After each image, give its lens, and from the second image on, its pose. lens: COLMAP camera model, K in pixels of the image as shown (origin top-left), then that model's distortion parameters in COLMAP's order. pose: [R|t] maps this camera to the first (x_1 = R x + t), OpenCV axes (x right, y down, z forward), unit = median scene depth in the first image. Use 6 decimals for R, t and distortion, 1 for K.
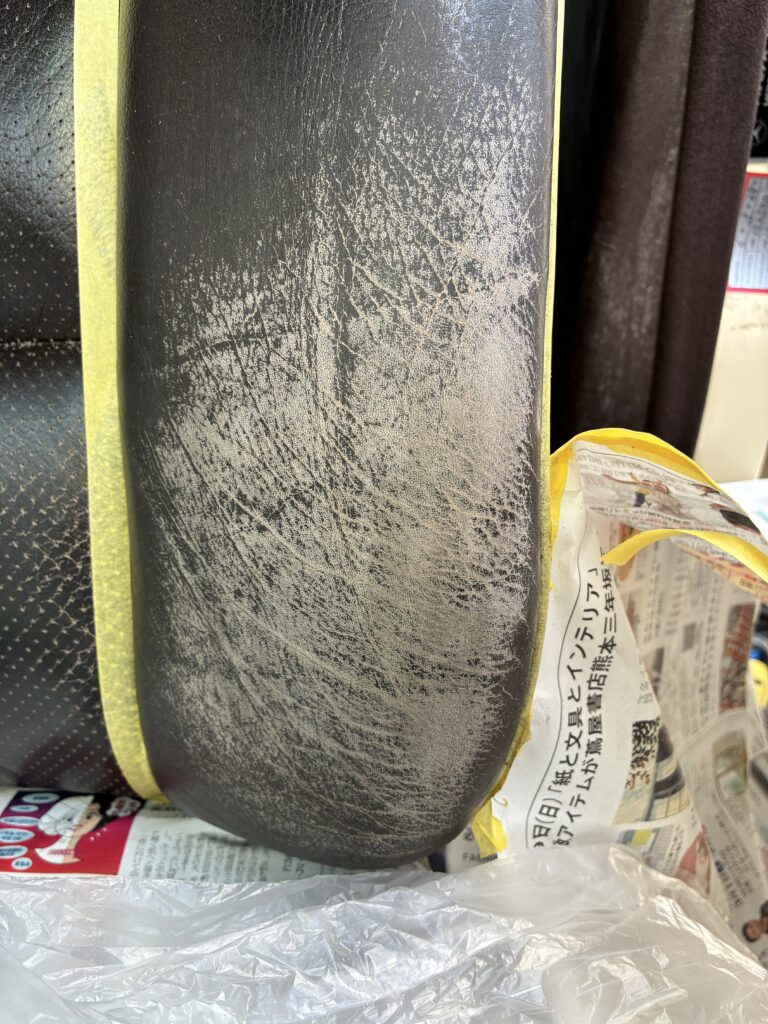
lens RADIAL K [[777.6, 0, 379.6], [0, 777.6, 520.0], [0, 0, 1]] dist [-0.023871, 0.007001]
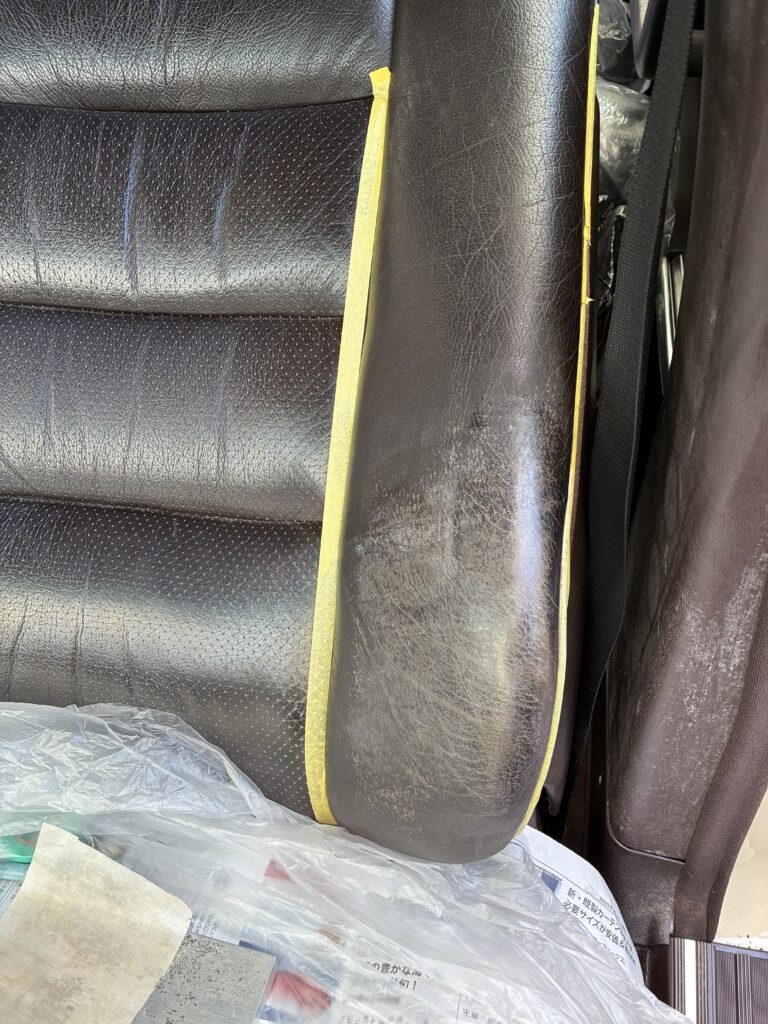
lens RADIAL K [[777.6, 0, 377.3], [0, 777.6, 504.2], [0, 0, 1]] dist [-0.023871, 0.007001]
pose [[0.976007, 0.046674, -0.212680, 0.159130], [-0.099333, 0.964636, -0.244151, 0.204895], [0.193763, 0.259419, 0.946128, -0.893917]]
